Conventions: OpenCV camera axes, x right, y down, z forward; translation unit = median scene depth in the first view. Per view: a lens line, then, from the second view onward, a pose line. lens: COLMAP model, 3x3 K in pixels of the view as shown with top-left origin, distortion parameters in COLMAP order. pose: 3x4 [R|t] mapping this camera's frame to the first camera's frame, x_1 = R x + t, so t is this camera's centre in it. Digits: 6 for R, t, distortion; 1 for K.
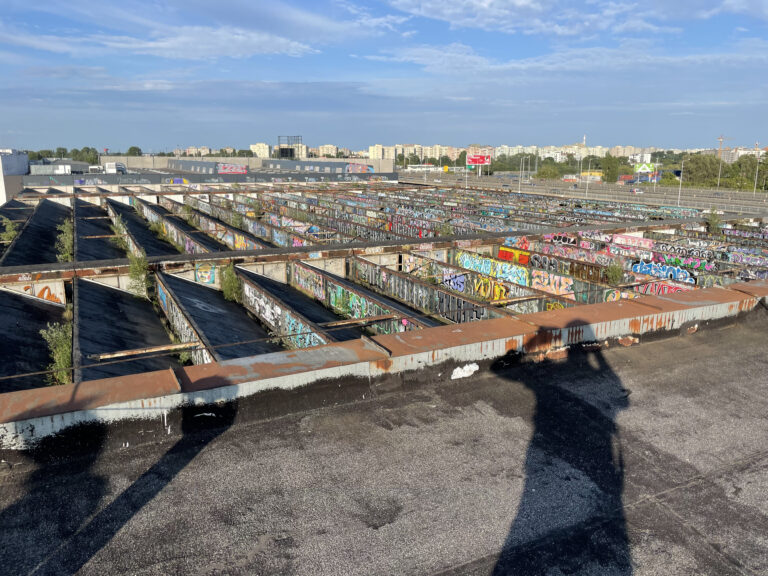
lens RADIAL K [[578.9, 0, 383.8], [0, 578.9, 285.8], [0, 0, 1]] dist [0.083702, -0.098639]
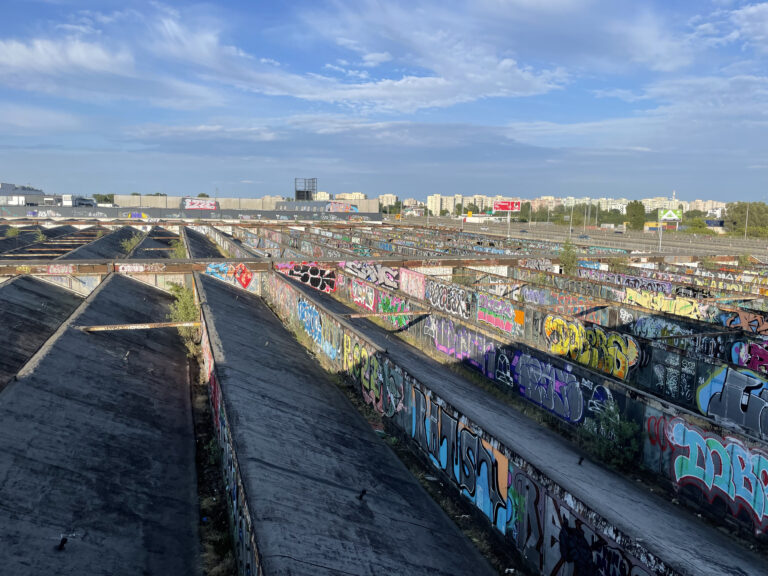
lens RADIAL K [[578.9, 0, 386.6], [0, 578.9, 282.8], [0, 0, 1]] dist [0.083702, -0.098639]
pose [[0.992253, 0.032304, -0.119961, 0.162011], [-0.042951, 0.995260, -0.087252, -0.001647], [0.116574, 0.091728, 0.988937, 0.095988]]
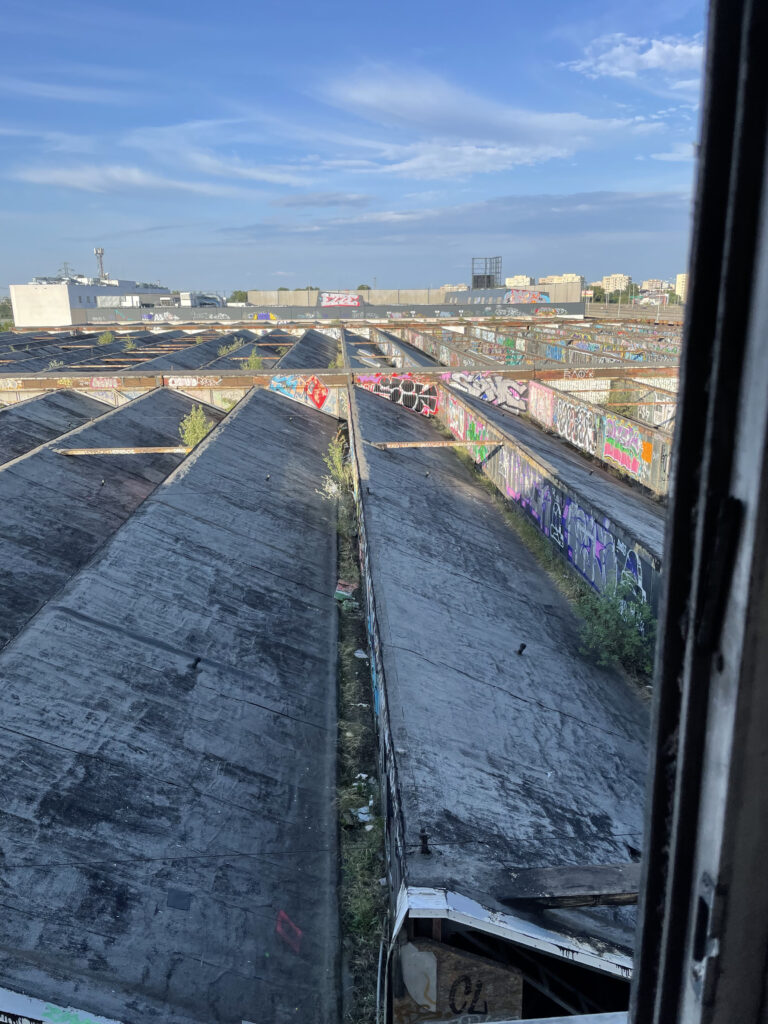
lens RADIAL K [[771.9, 0, 386.6], [0, 771.9, 506.3], [0, 0, 1]] dist [0.083702, -0.098639]
pose [[0.920205, 0.088632, -0.381269, 0.192149], [-0.071005, 0.995665, 0.060086, -0.002920], [0.384942, -0.028220, 0.922509, 0.105056]]
